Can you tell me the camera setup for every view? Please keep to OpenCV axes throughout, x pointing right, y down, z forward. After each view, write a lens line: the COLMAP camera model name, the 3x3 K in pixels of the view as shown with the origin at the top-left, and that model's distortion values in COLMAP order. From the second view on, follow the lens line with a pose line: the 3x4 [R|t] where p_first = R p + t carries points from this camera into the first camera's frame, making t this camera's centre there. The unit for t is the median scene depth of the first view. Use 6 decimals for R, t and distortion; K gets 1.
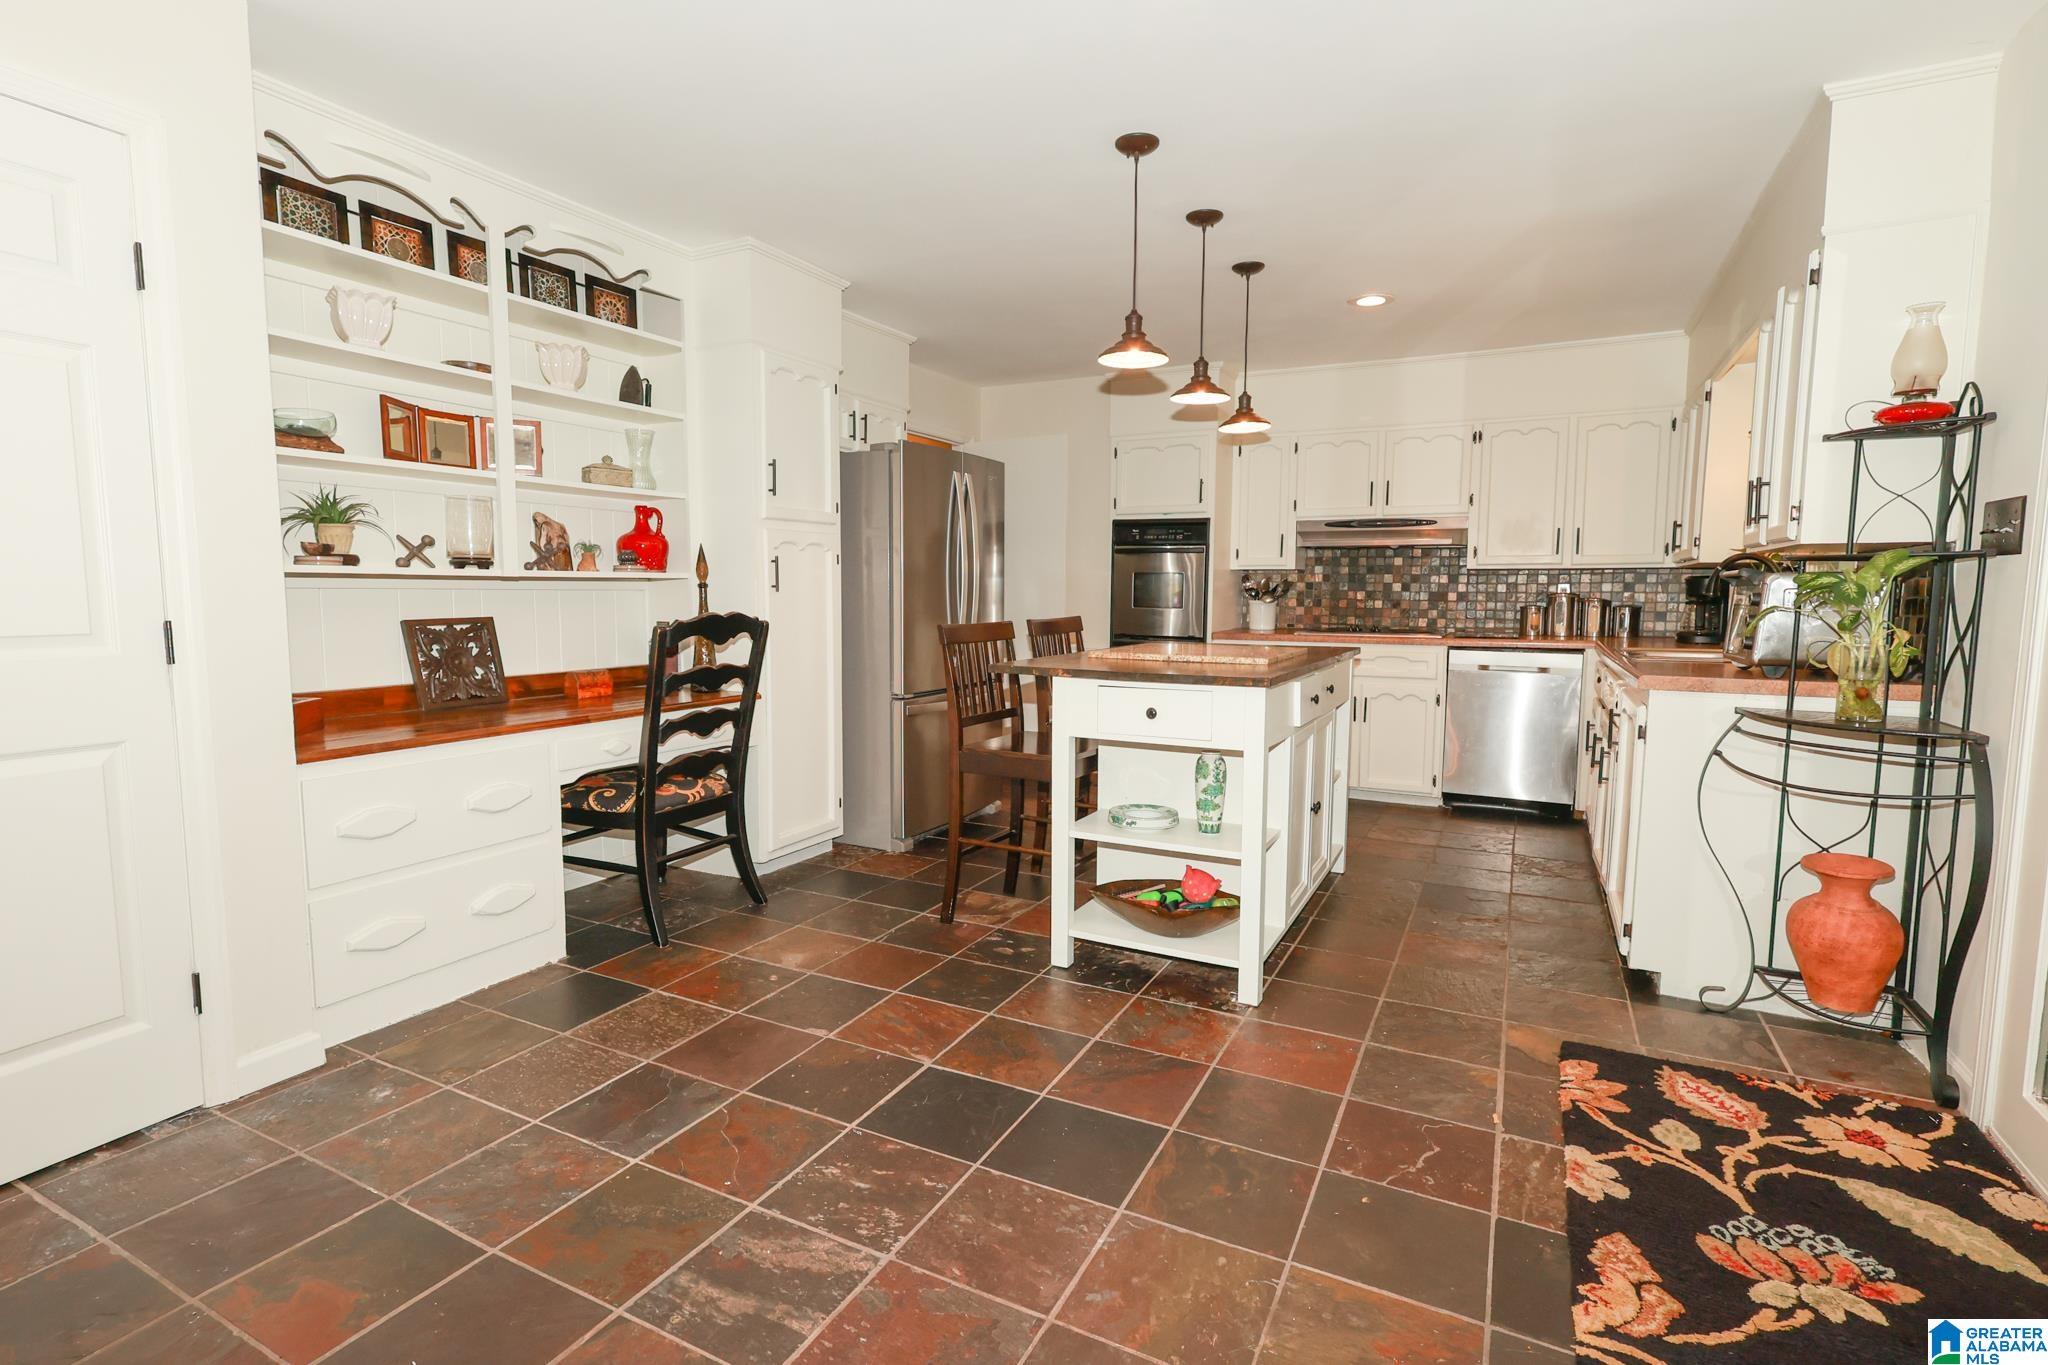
lens RADIAL K [[975.1, 0, 1024.0], [0, 975.1, 682.5], [0, 0, 1]] dist [0.002153, 0.000178]
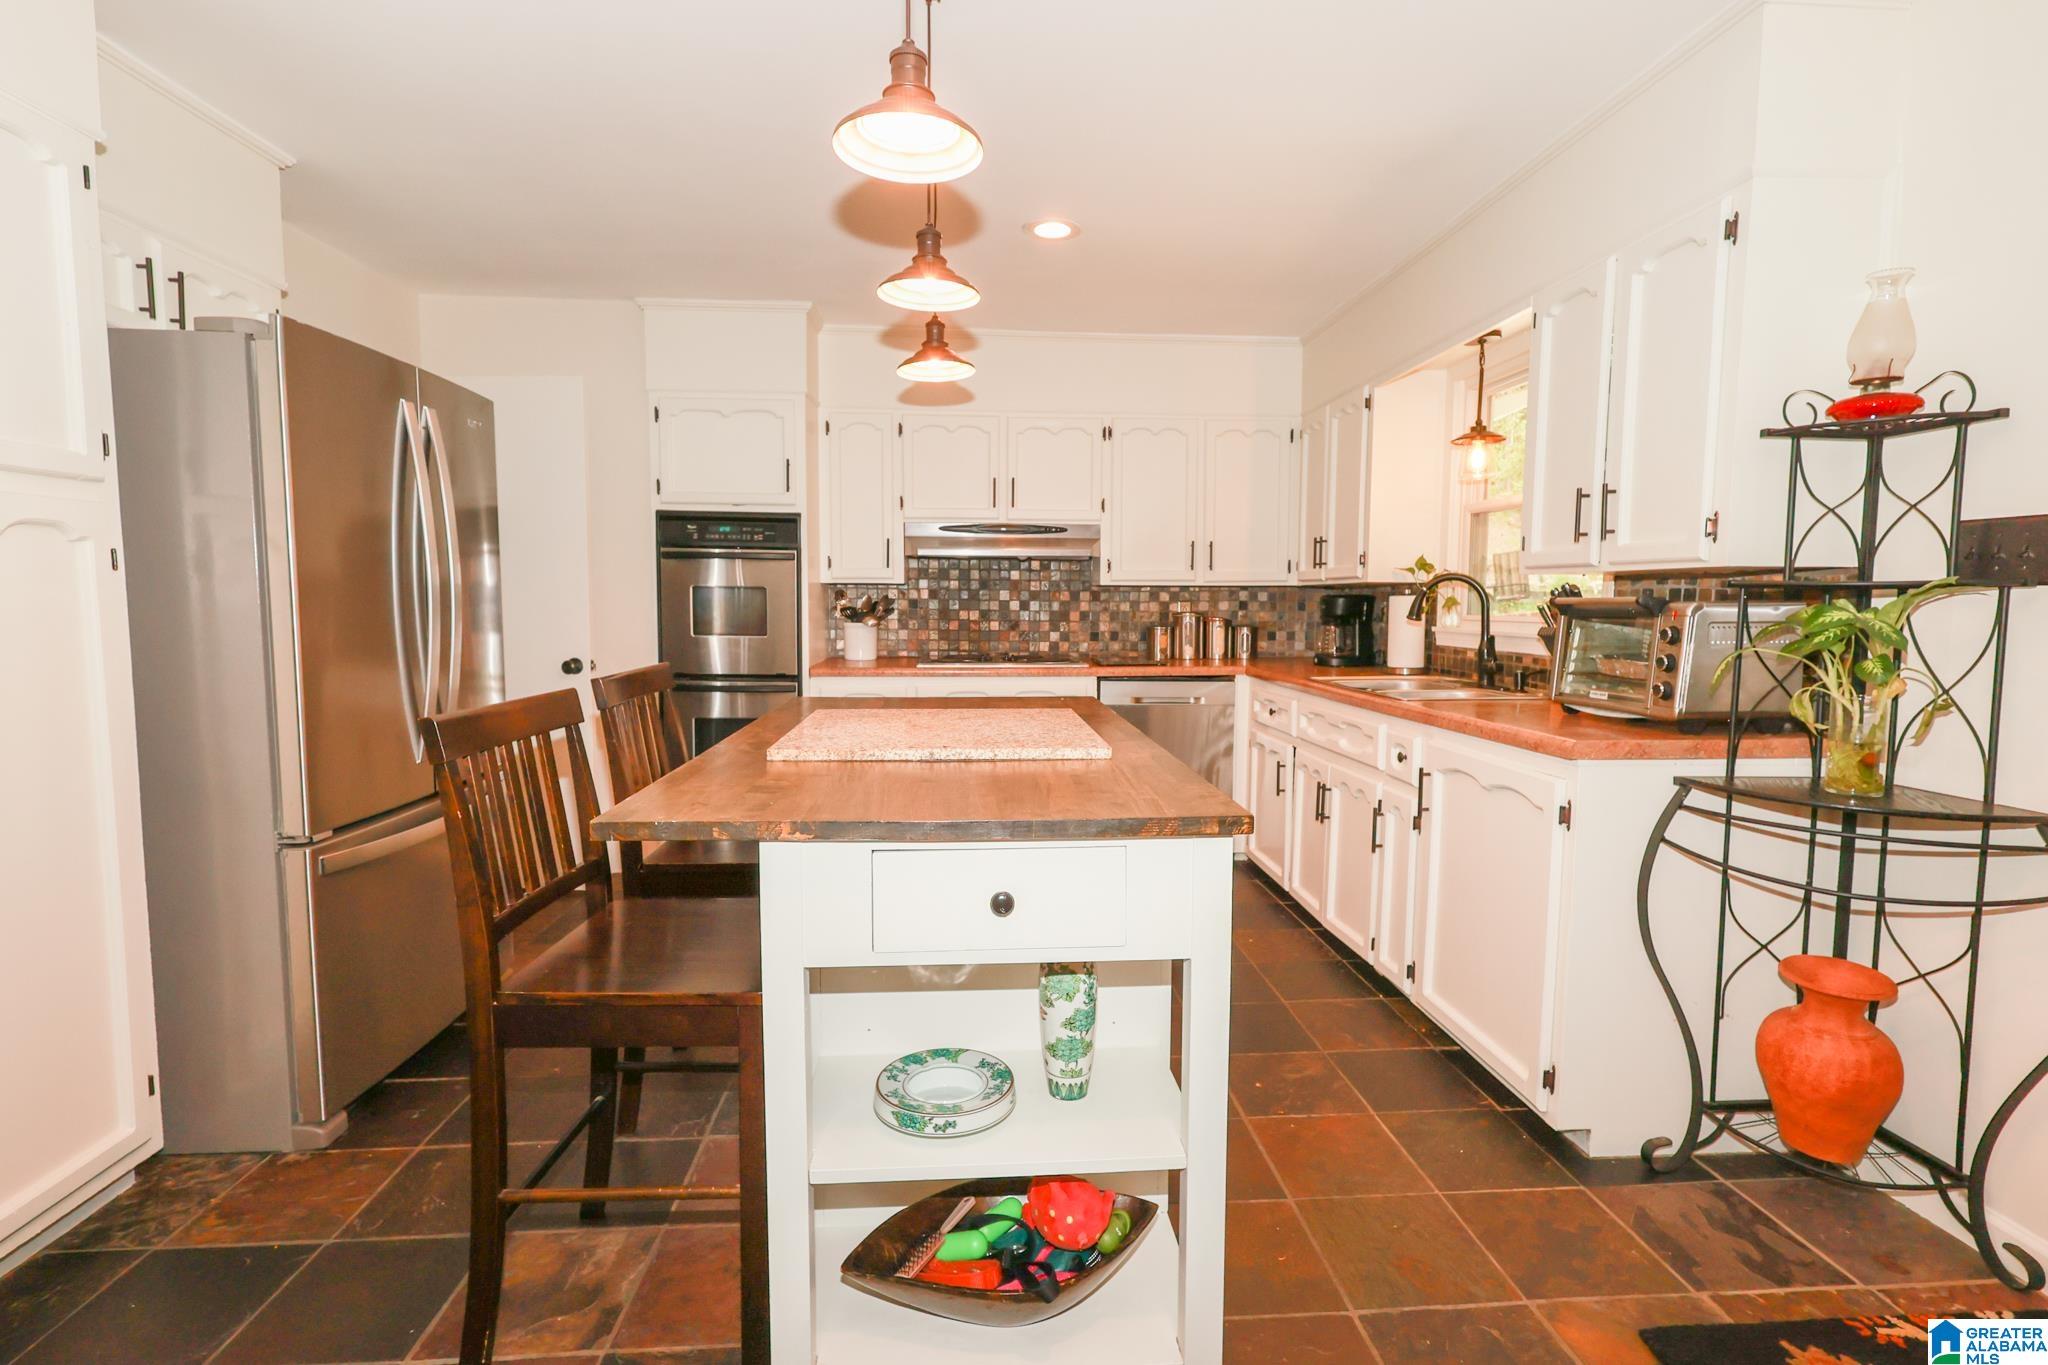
lens RADIAL K [[958.7, 0, 1024.0], [0, 958.7, 682.5], [0, 0, 1]] dist [-0.002658, 0.000255]
pose [[0.854299, -0.045790, 0.517761, -0.054324], [0.049176, 0.998764, 0.007190, -0.044670], [-0.517451, 0.019319, 0.855495, 0.348452]]
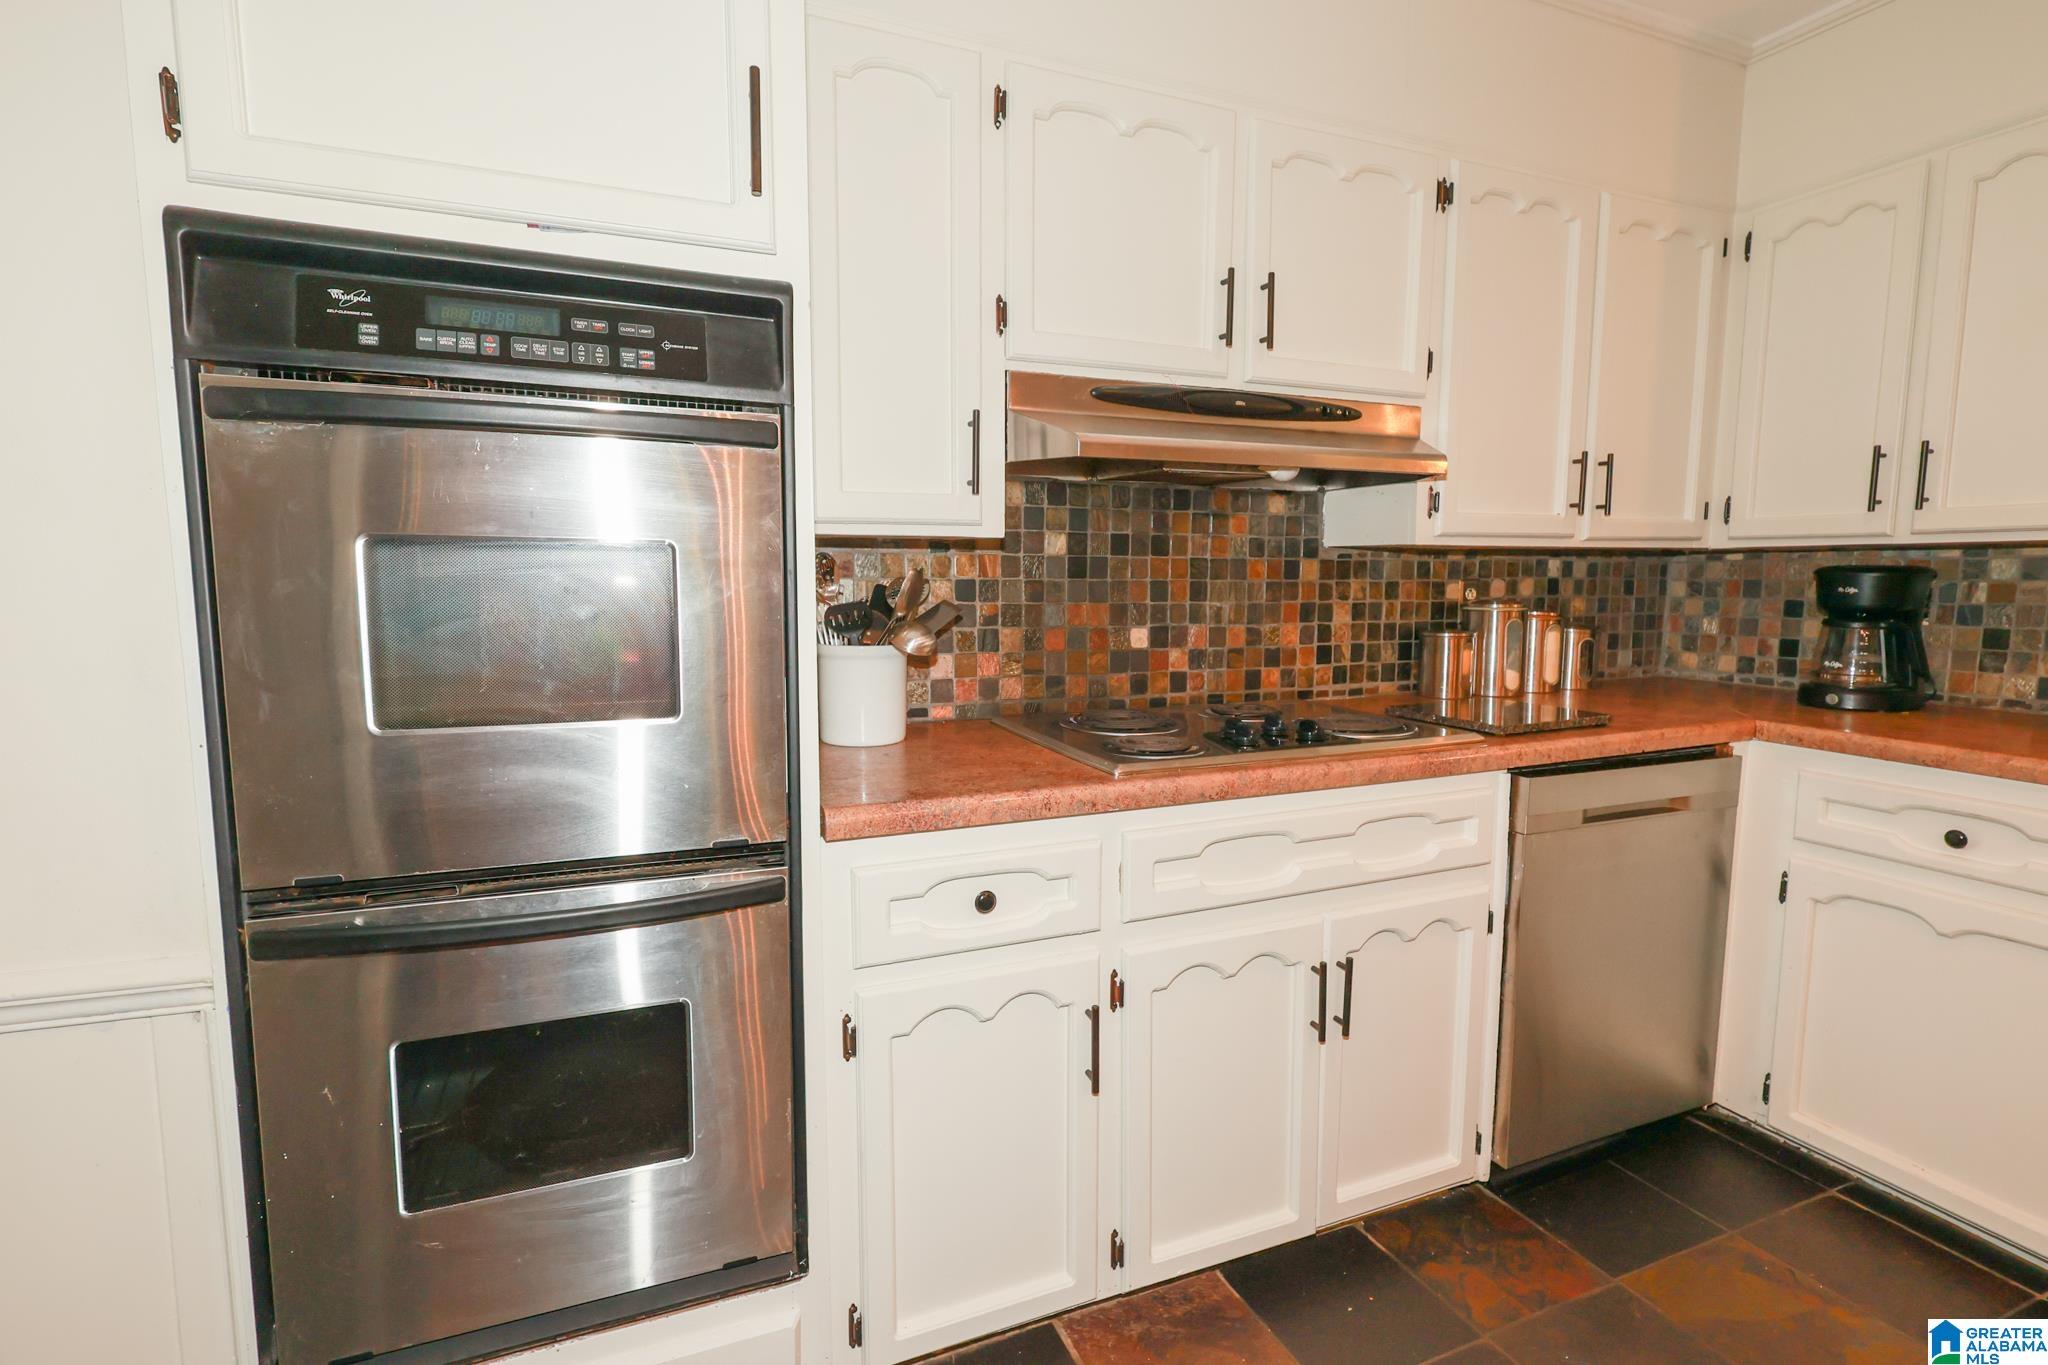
lens RADIAL K [[975.1, 0, 1024.0], [0, 975.1, 682.5], [0, 0, 1]] dist [0.002153, 0.000178]
pose [[0.641351, -0.093304, 0.761553, 0.065871], [0.074730, 0.995455, 0.059026, -0.109520], [-0.763600, 0.019055, 0.645409, 0.981734]]
